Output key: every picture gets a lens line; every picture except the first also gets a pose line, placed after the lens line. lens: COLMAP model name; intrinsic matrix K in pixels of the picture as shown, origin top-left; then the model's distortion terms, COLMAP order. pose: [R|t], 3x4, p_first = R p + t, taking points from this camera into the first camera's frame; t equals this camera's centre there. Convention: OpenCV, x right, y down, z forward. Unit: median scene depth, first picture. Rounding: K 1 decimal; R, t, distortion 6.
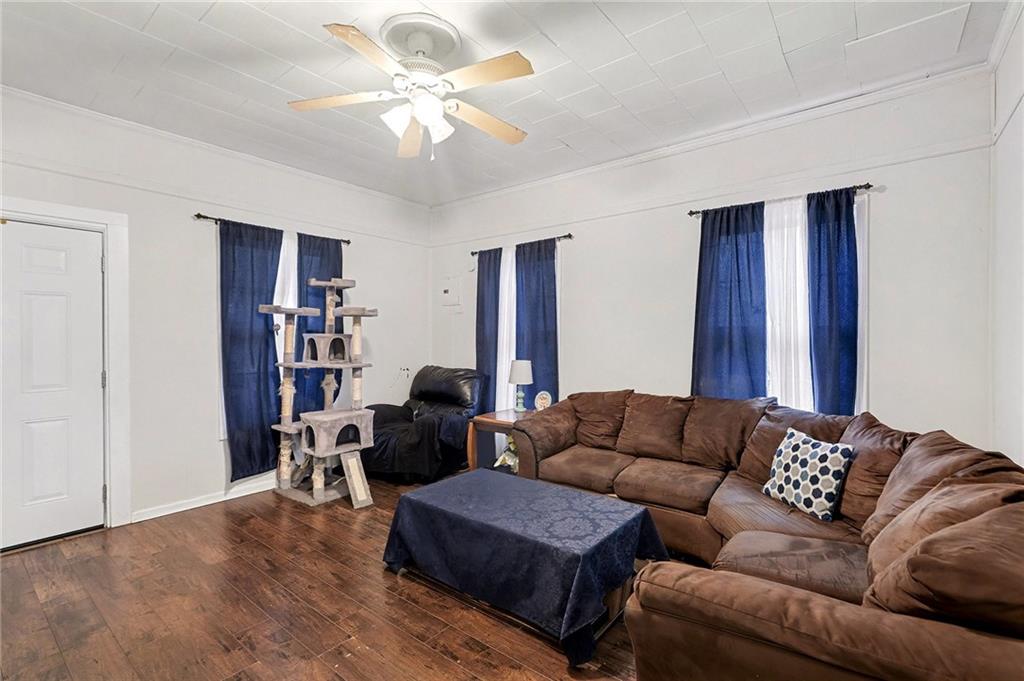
lens RADIAL K [[476.7, 0, 511.2], [0, 476.7, 337.8], [0, 0, 1]] dist [0.003059, 0.000097]
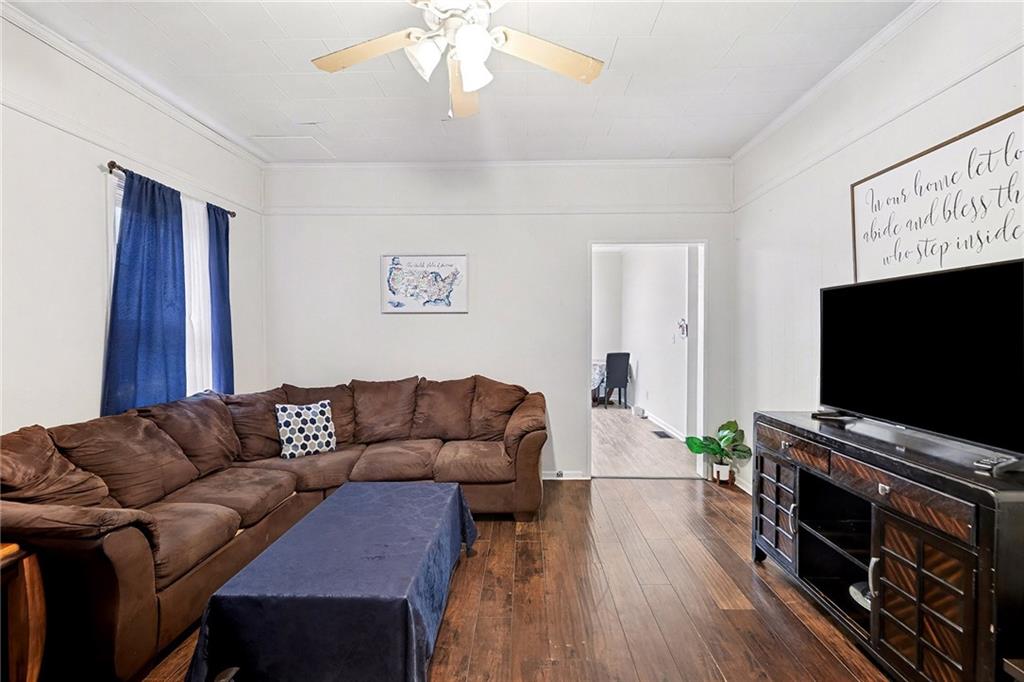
lens RADIAL K [[476.7, 0, 511.9], [0, 476.7, 342.9], [0, 0, 1]] dist [0.003059, 0.000097]
pose [[-0.606135, -0.024064, 0.794998, -0.744402], [-0.001378, 0.999572, 0.029206, -0.010355], [-0.795361, 0.016608, -0.605909, 1.193359]]
